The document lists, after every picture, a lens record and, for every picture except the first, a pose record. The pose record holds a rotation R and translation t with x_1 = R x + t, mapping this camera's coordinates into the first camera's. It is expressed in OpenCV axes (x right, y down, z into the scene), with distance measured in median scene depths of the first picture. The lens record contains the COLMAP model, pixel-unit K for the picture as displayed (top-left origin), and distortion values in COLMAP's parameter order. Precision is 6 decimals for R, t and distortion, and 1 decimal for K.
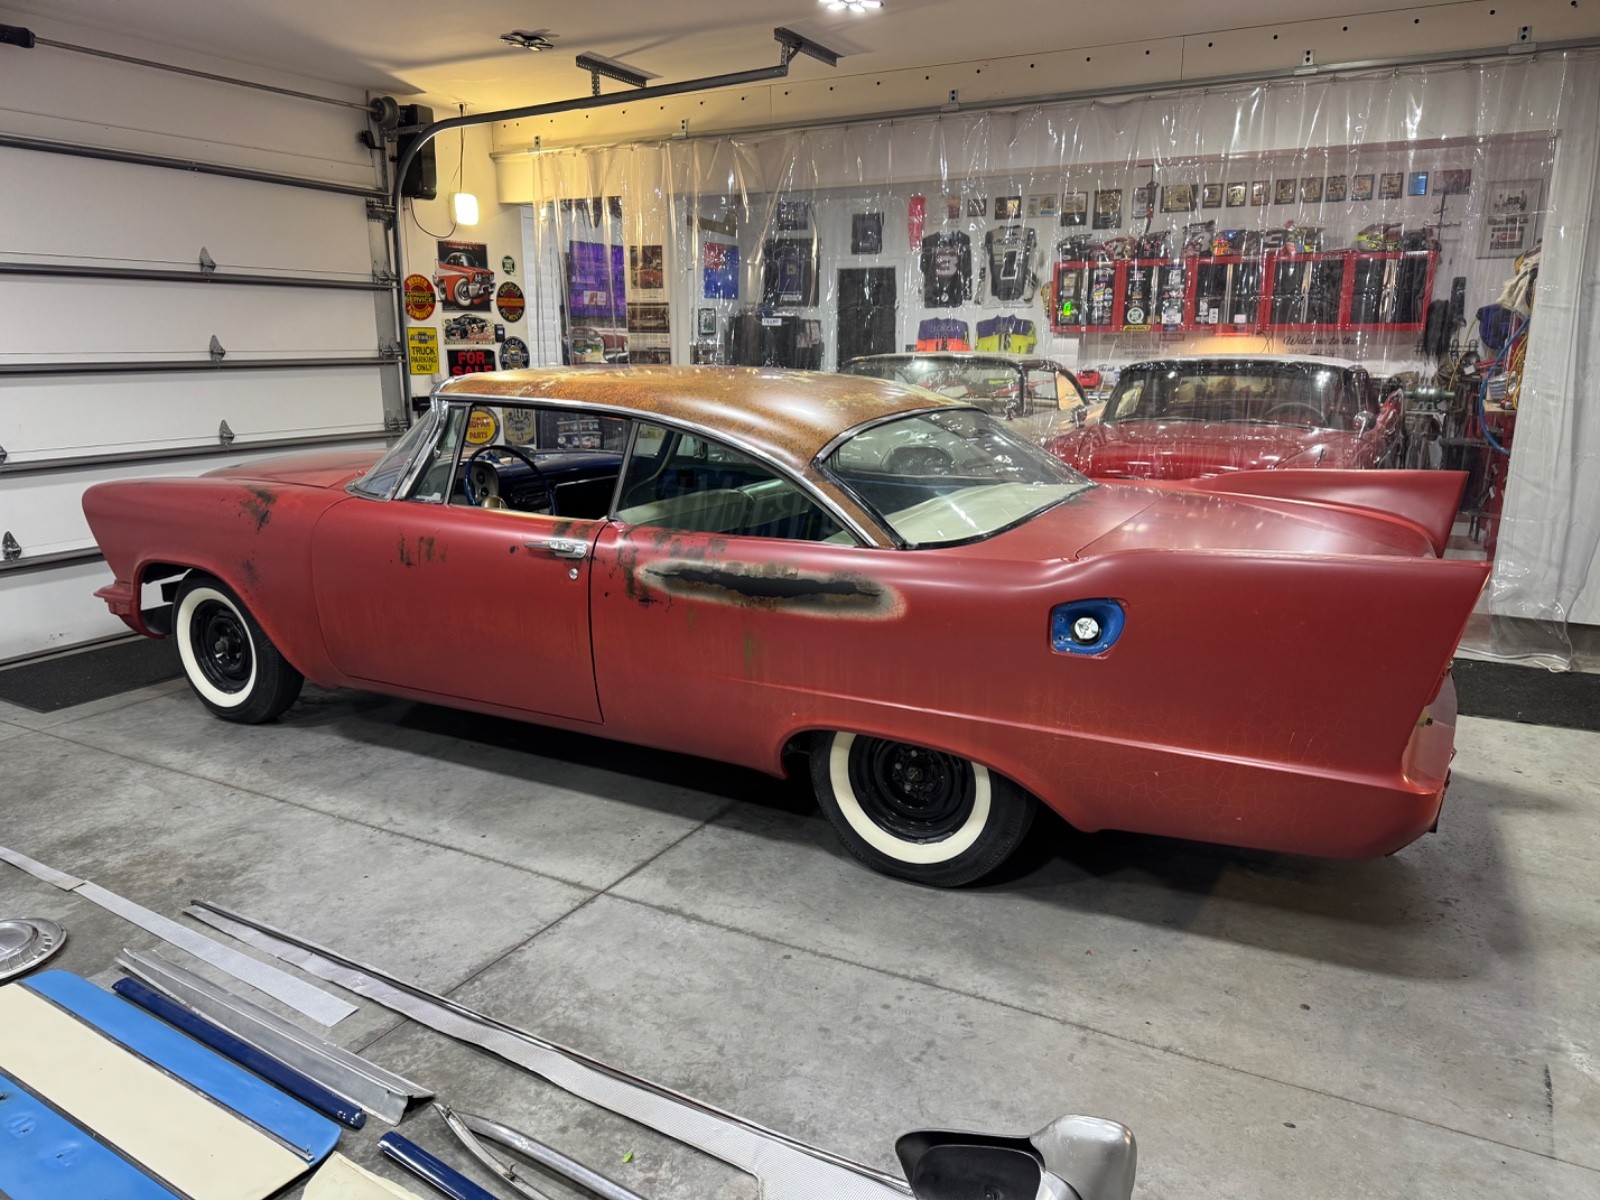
lens RADIAL K [[1122.5, 0, 803.3], [0, 1122.5, 602.4], [0, 0, 1]] dist [0.020282, -0.024069]
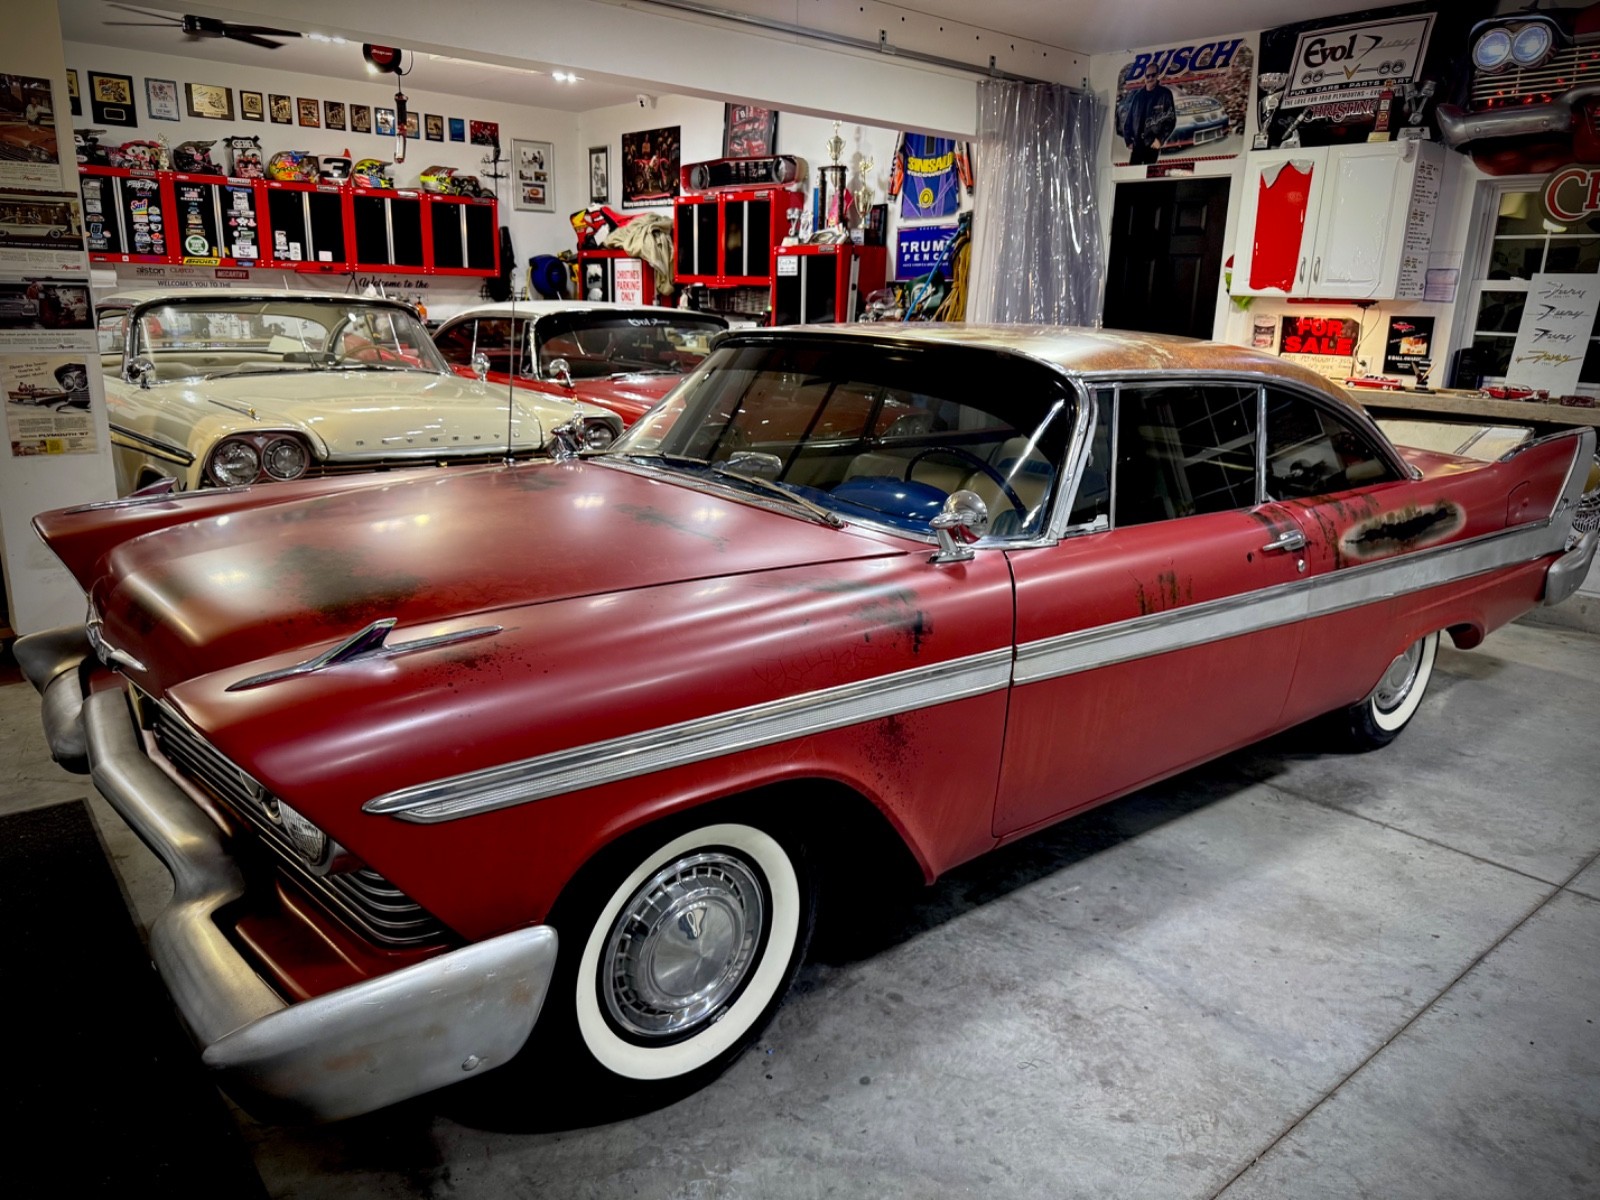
lens RADIAL K [[1122.5, 0, 797.0], [0, 1122.5, 608.0], [0, 0, 1]] dist [0.020282, -0.024069]
pose [[0.369641, -0.238278, 0.898103, -0.493552], [0.185245, 0.966055, 0.180064, -0.106970], [-0.910522, 0.099810, 0.401233, 0.477188]]
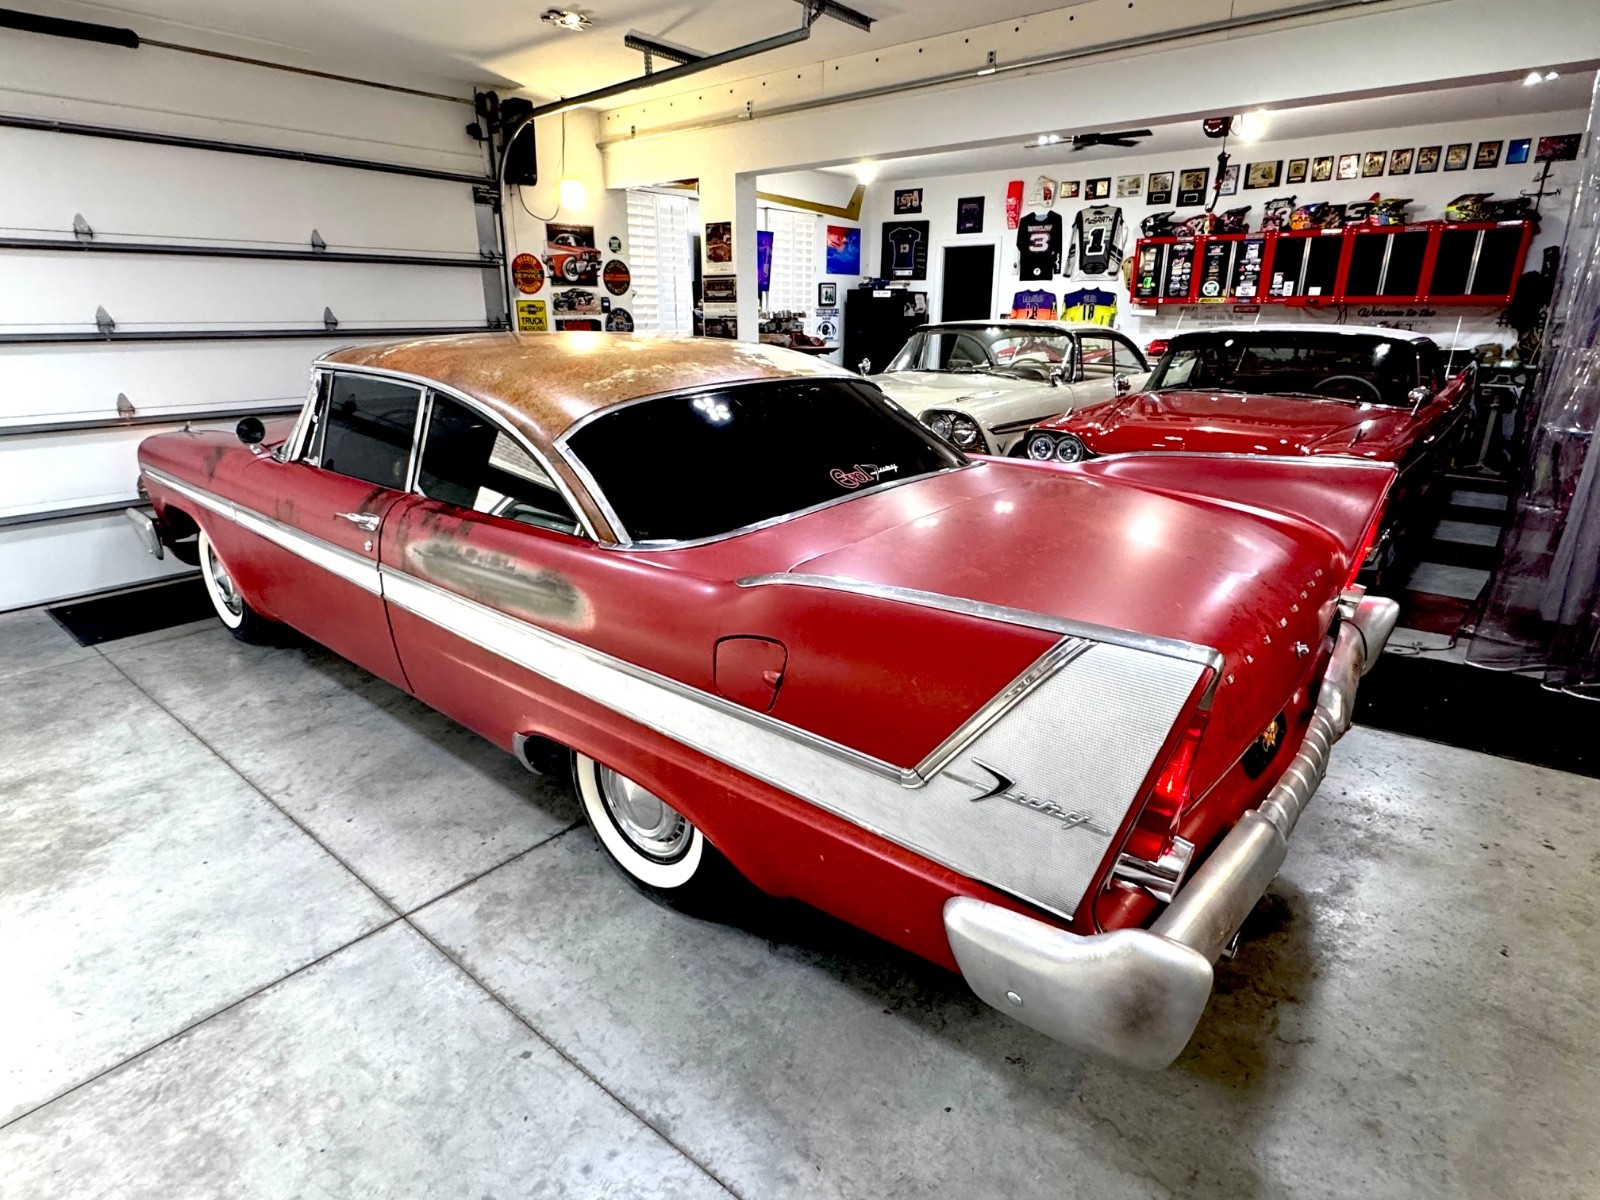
lens RADIAL K [[845.8, 0, 794.4], [0, 845.8, 594.2], [0, 0, 1]] dist [-0.015667, 0.007912]
pose [[0.981368, 0.060082, -0.182502, 0.101886], [-0.042783, 0.994336, 0.097291, -0.036437], [0.187314, -0.087671, 0.978380, 0.163767]]
